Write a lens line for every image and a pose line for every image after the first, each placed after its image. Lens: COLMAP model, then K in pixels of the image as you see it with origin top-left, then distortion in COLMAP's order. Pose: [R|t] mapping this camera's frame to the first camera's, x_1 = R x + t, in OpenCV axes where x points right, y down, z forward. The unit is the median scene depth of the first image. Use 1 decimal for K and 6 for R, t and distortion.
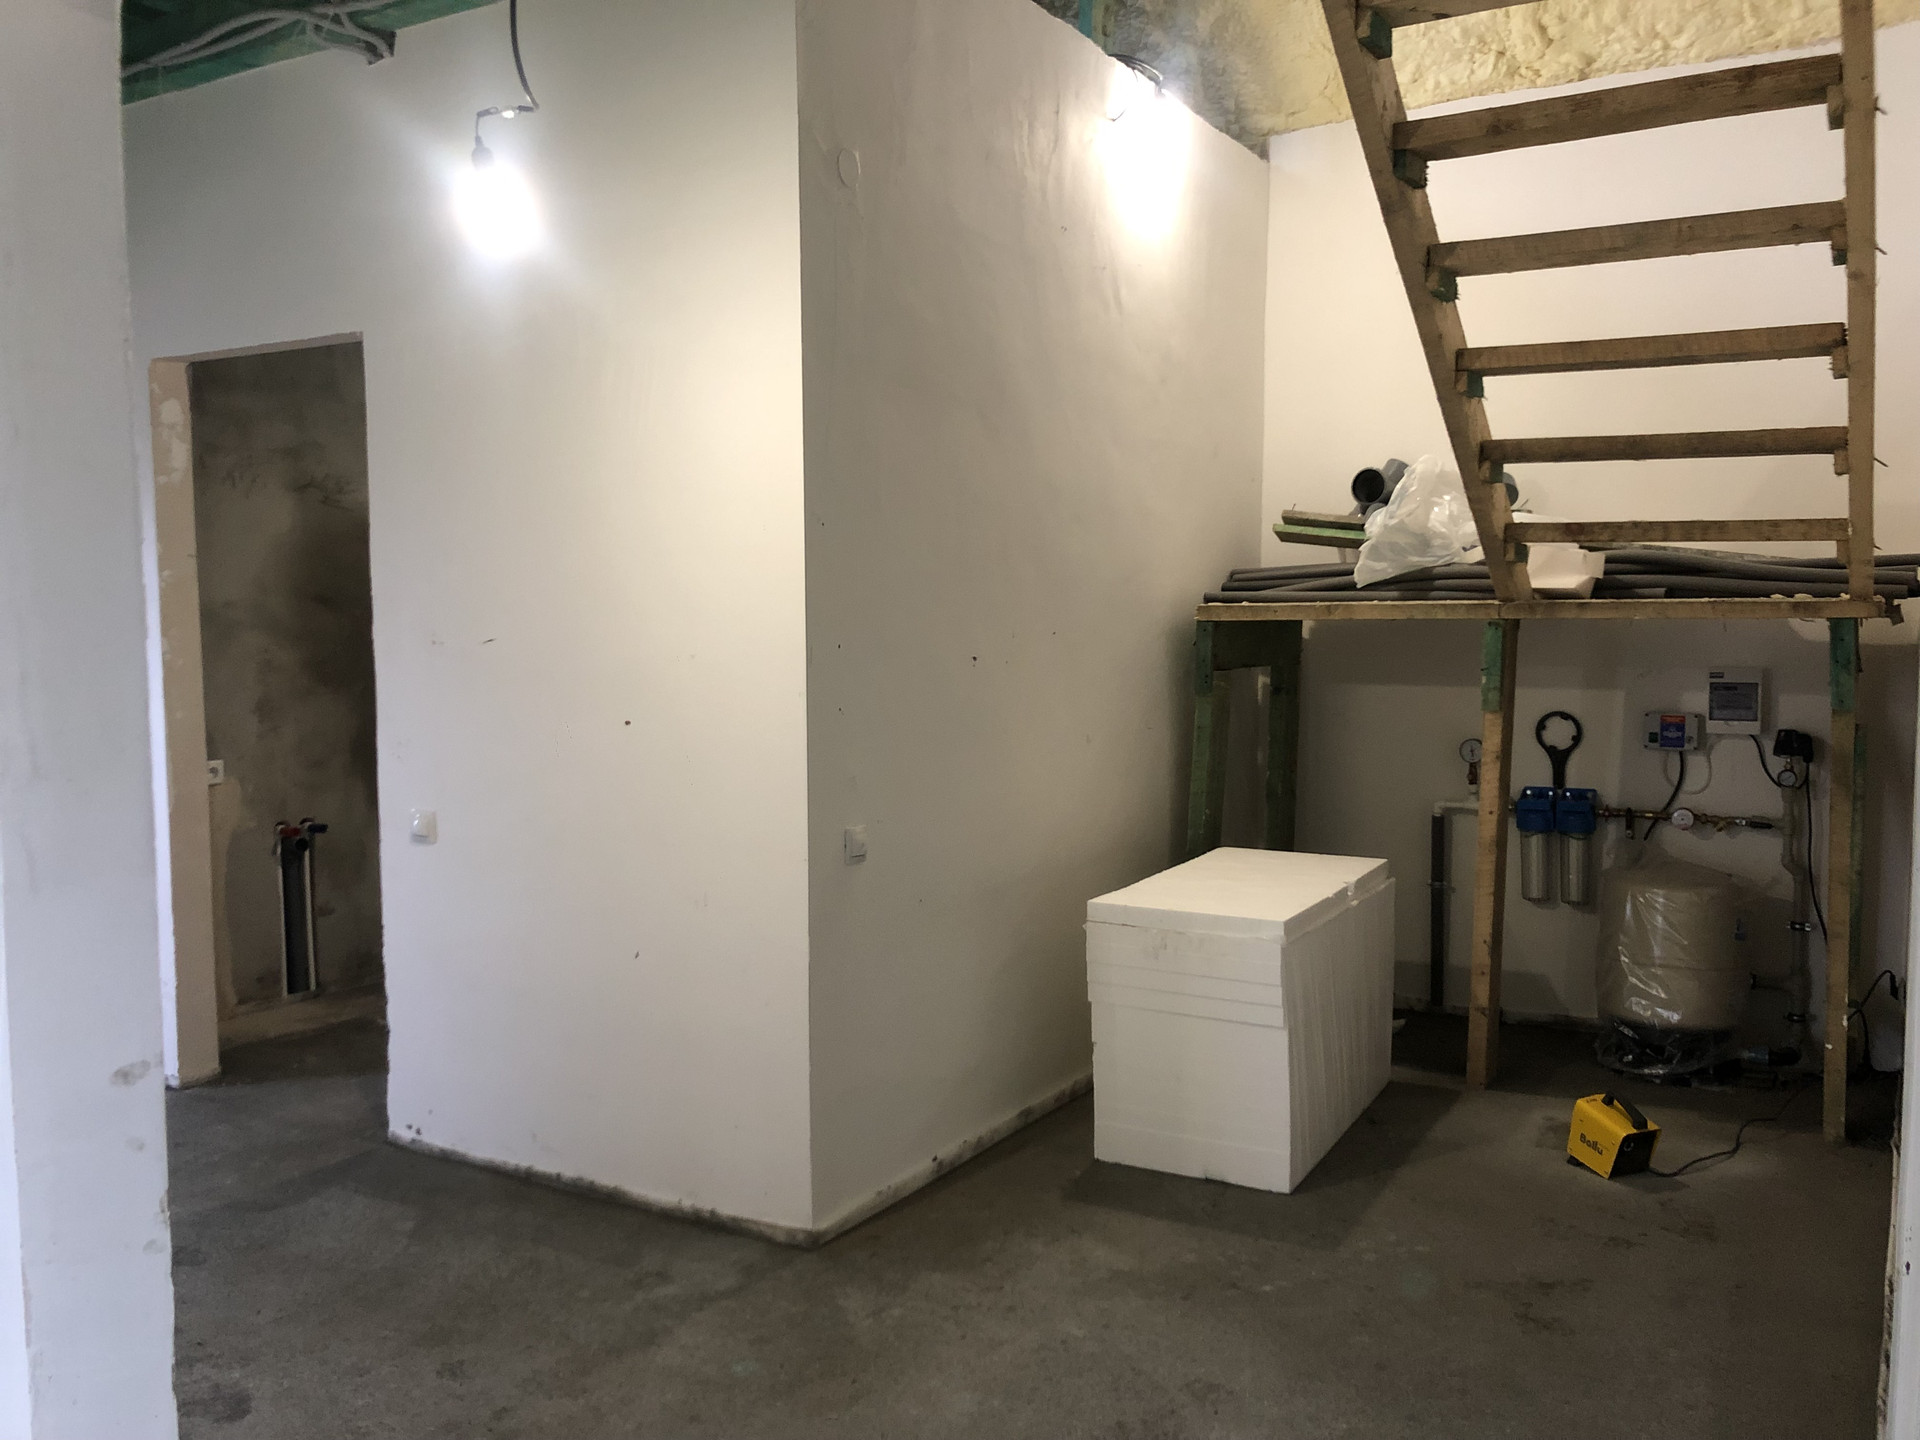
lens RADIAL K [[1560.4, 0, 963.6], [0, 1560.4, 714.8], [0, 0, 1]] dist [0.008956, -0.006252]
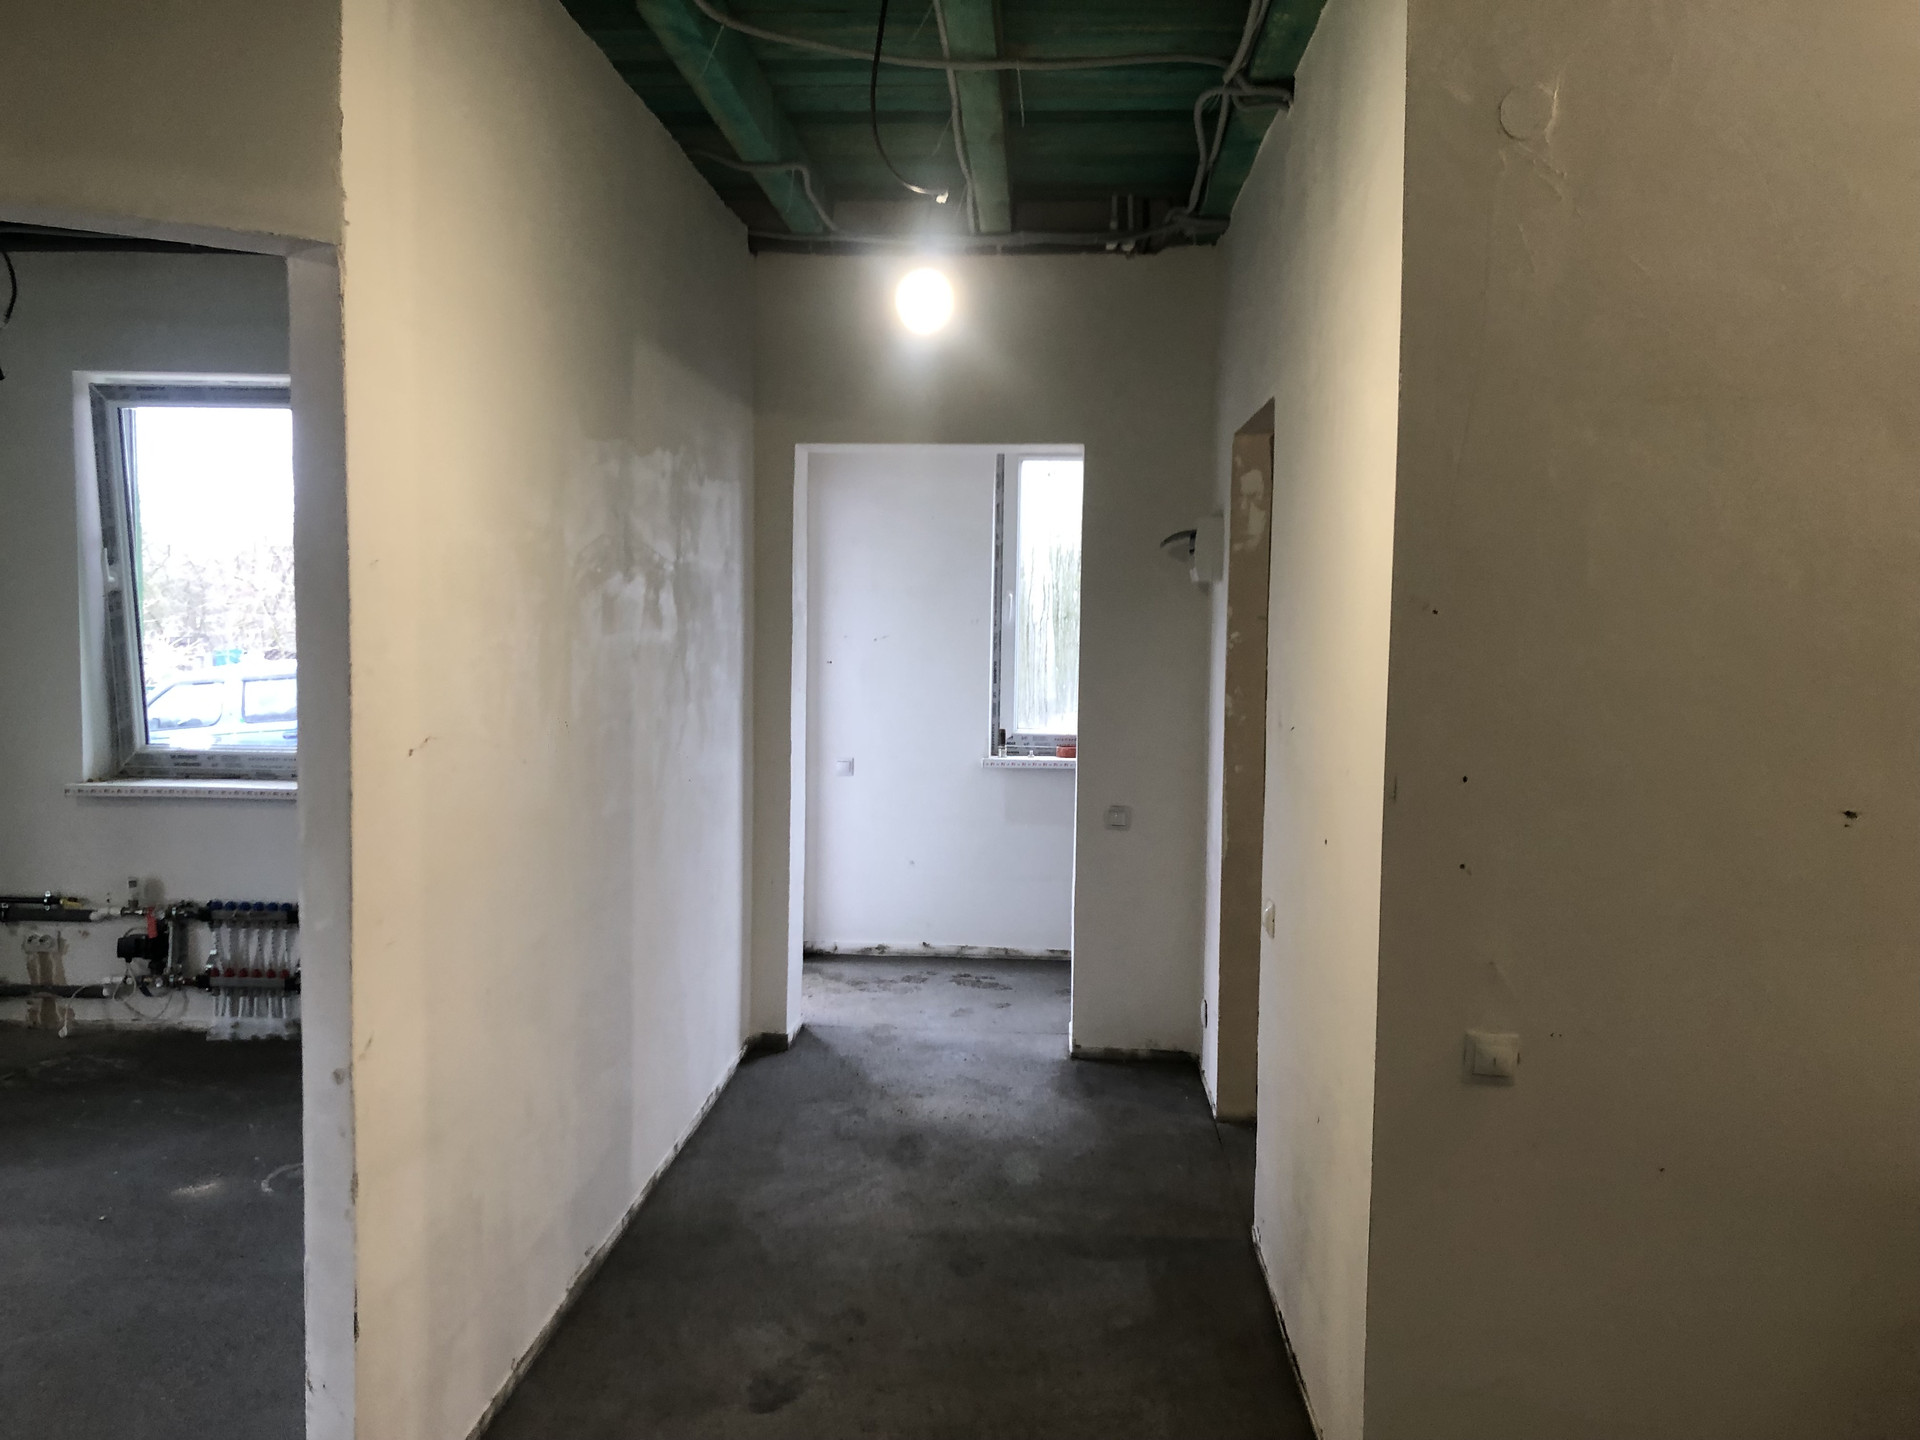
lens RADIAL K [[1560.4, 0, 963.6], [0, 1560.4, 714.8], [0, 0, 1]] dist [0.008956, -0.006252]
pose [[0.464325, 0.070322, -0.882869, 0.401231], [-0.074284, 0.996423, 0.040299, -0.077296], [0.882544, 0.046871, 0.467888, 0.406303]]
